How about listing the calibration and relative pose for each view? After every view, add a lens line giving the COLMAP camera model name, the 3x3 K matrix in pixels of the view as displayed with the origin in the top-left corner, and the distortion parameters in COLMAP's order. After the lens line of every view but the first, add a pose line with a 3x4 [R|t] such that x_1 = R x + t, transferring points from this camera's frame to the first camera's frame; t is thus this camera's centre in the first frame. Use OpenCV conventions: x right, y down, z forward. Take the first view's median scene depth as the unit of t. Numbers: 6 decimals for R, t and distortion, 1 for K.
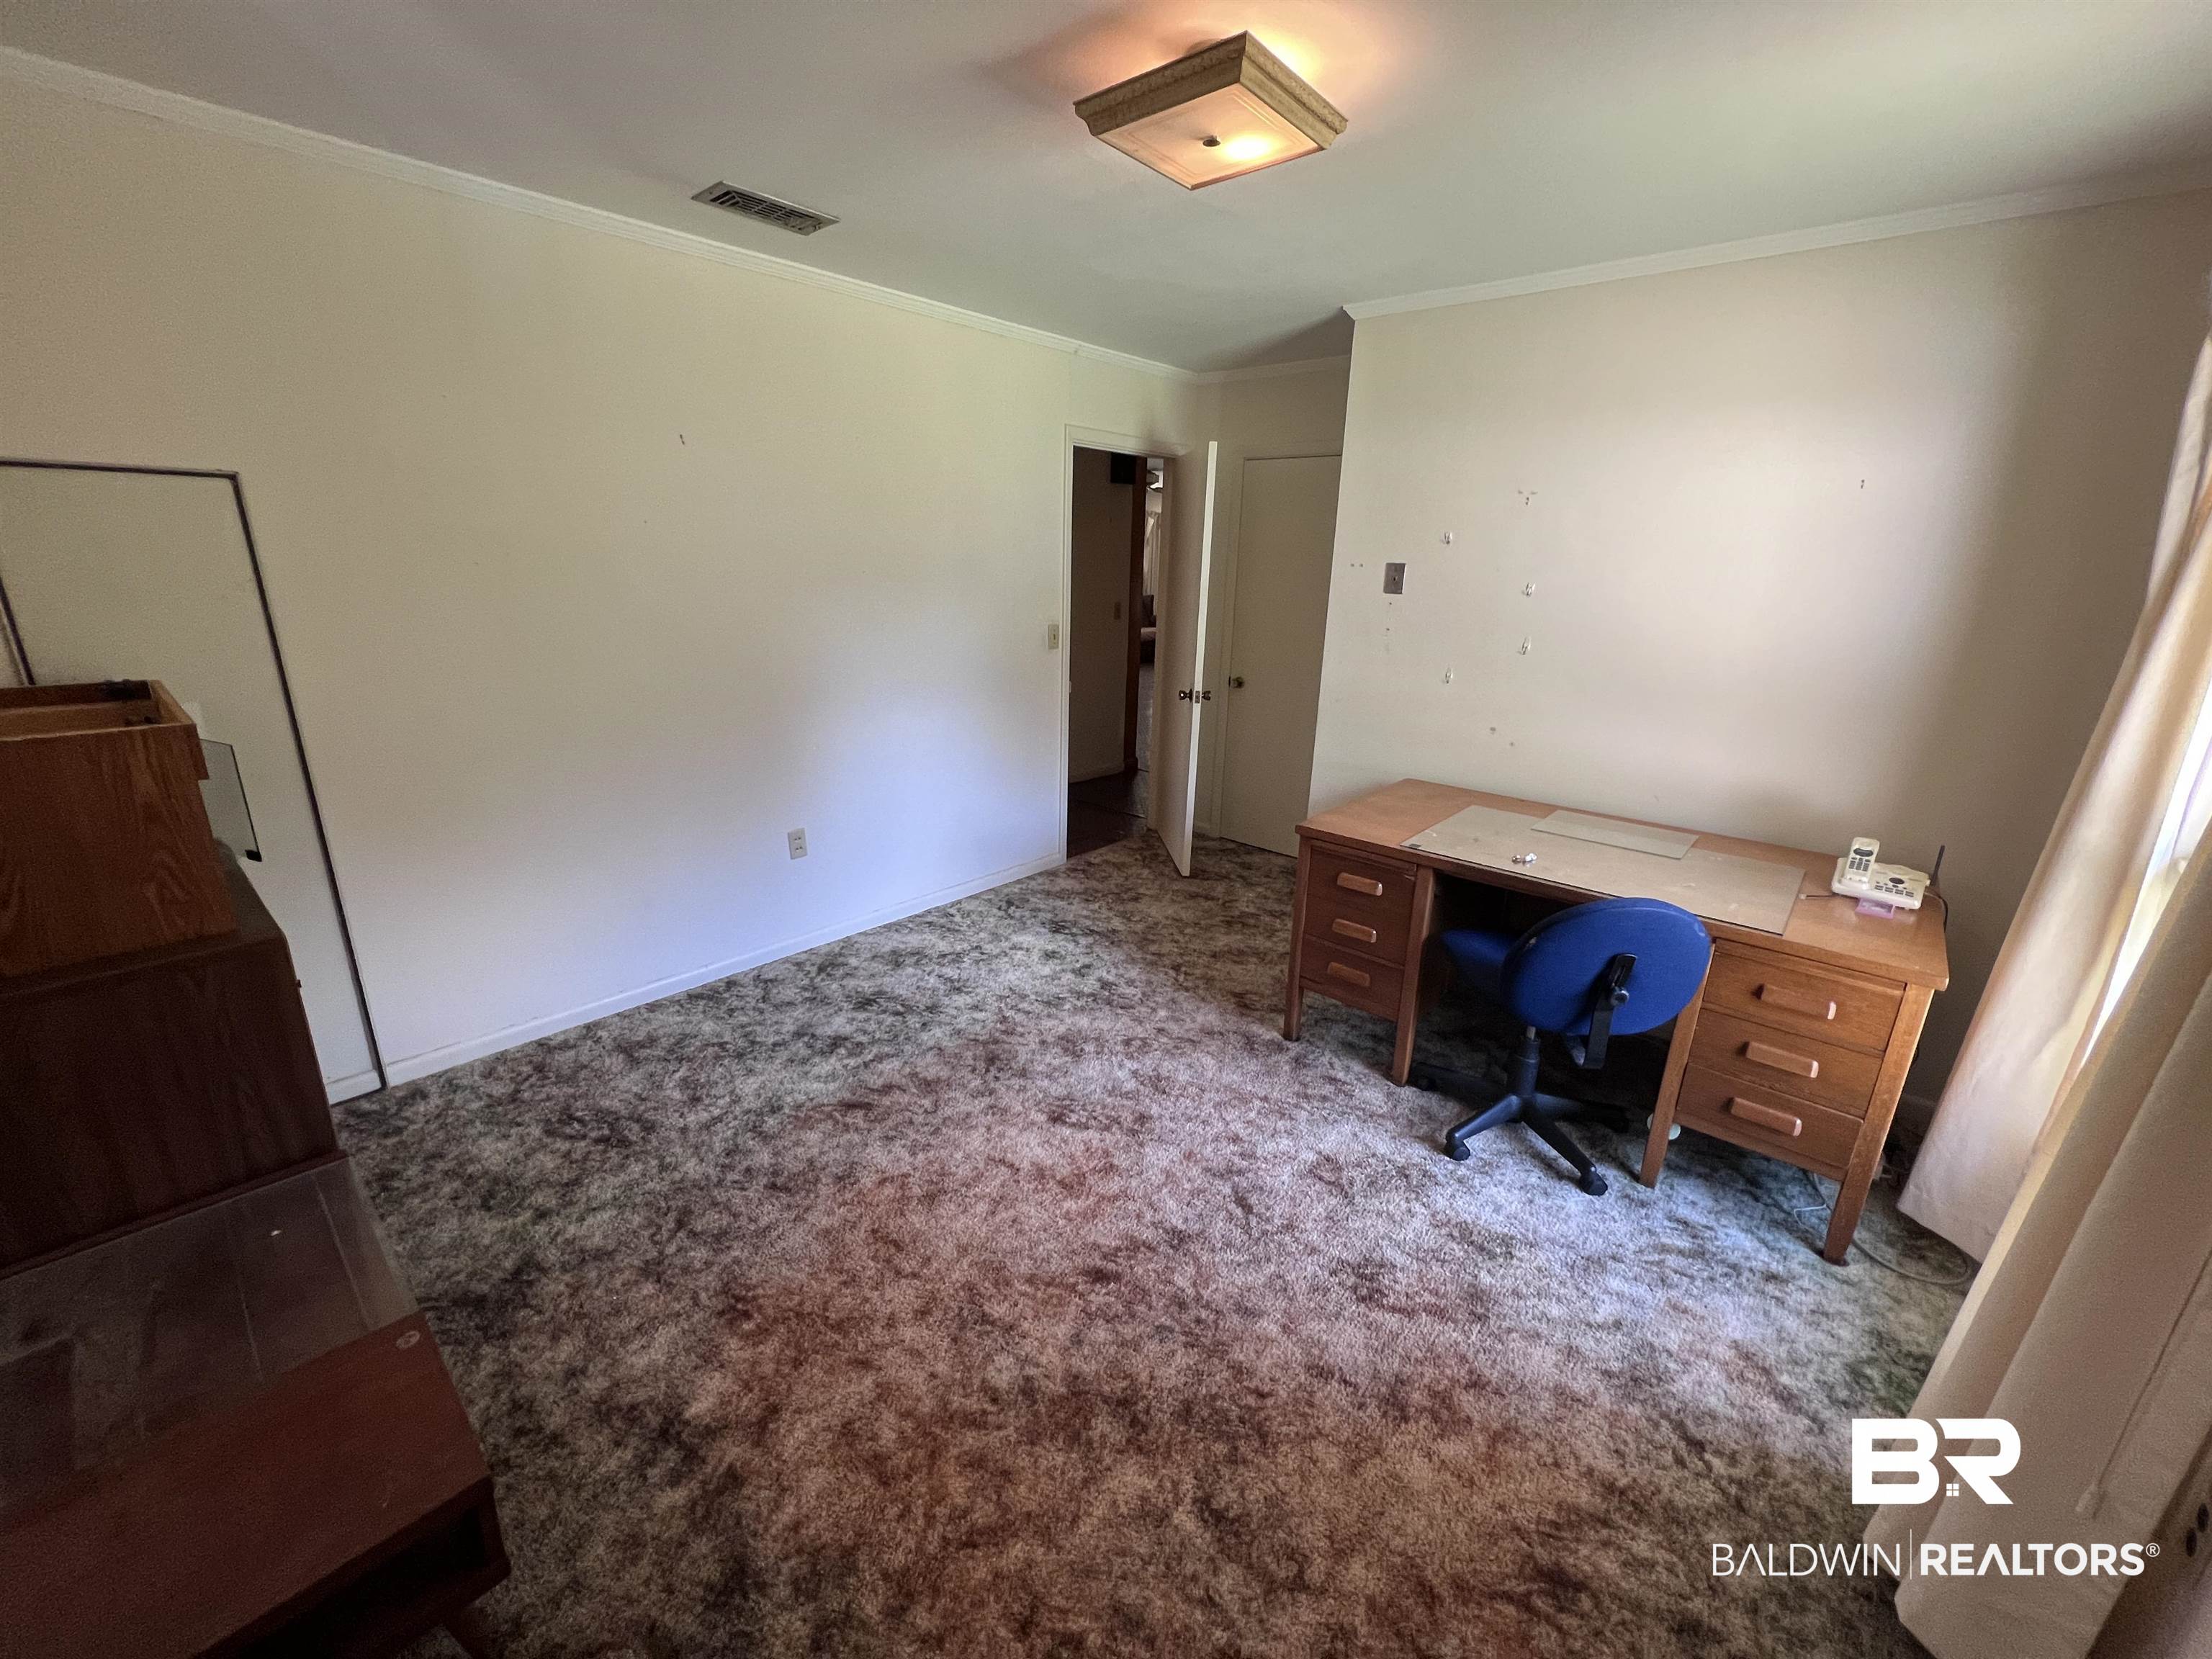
lens RADIAL K [[875.9, 0, 1116.6], [0, 875.9, 815.7], [0, 0, 1]] dist [-0.005229, 0.000905]
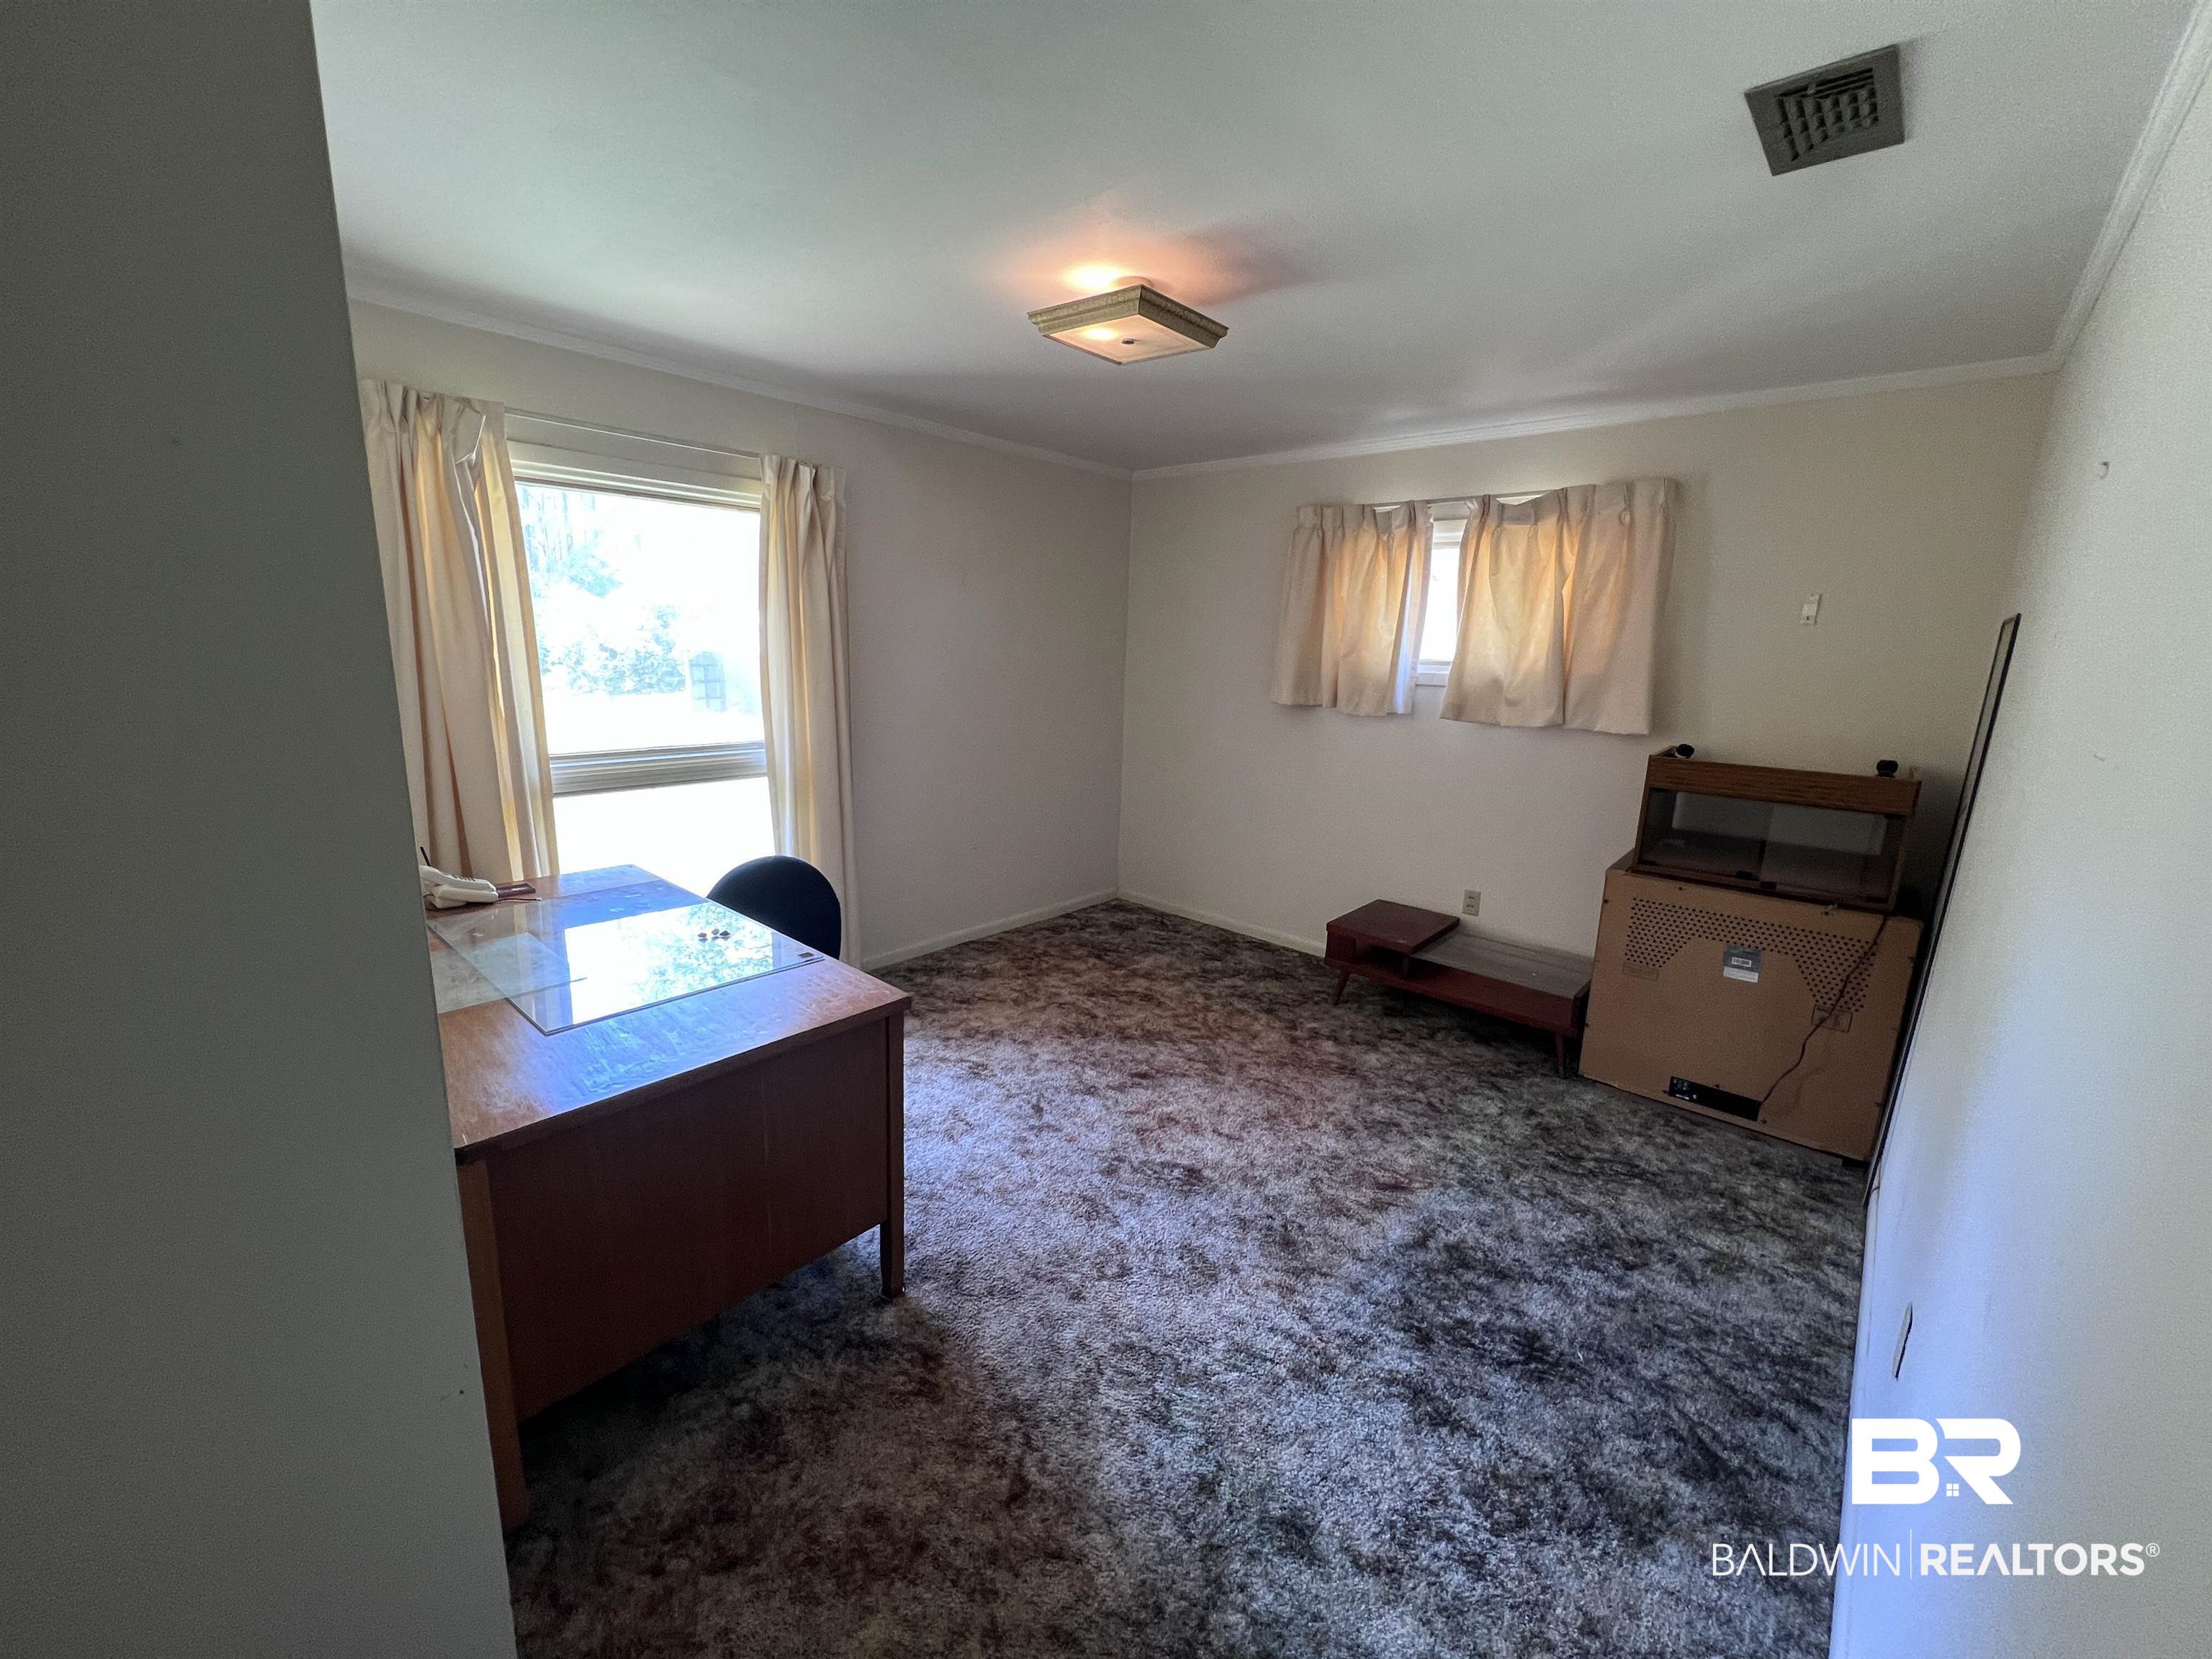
lens RADIAL K [[875.9, 0, 1095.4], [0, 875.9, 821.9], [0, 0, 1]] dist [-0.005229, 0.000905]
pose [[-0.997995, -0.062313, 0.011099, 0.064227], [-0.049227, 0.874390, 0.482719, -0.540654], [-0.039785, 0.481205, -0.875705, 1.801272]]
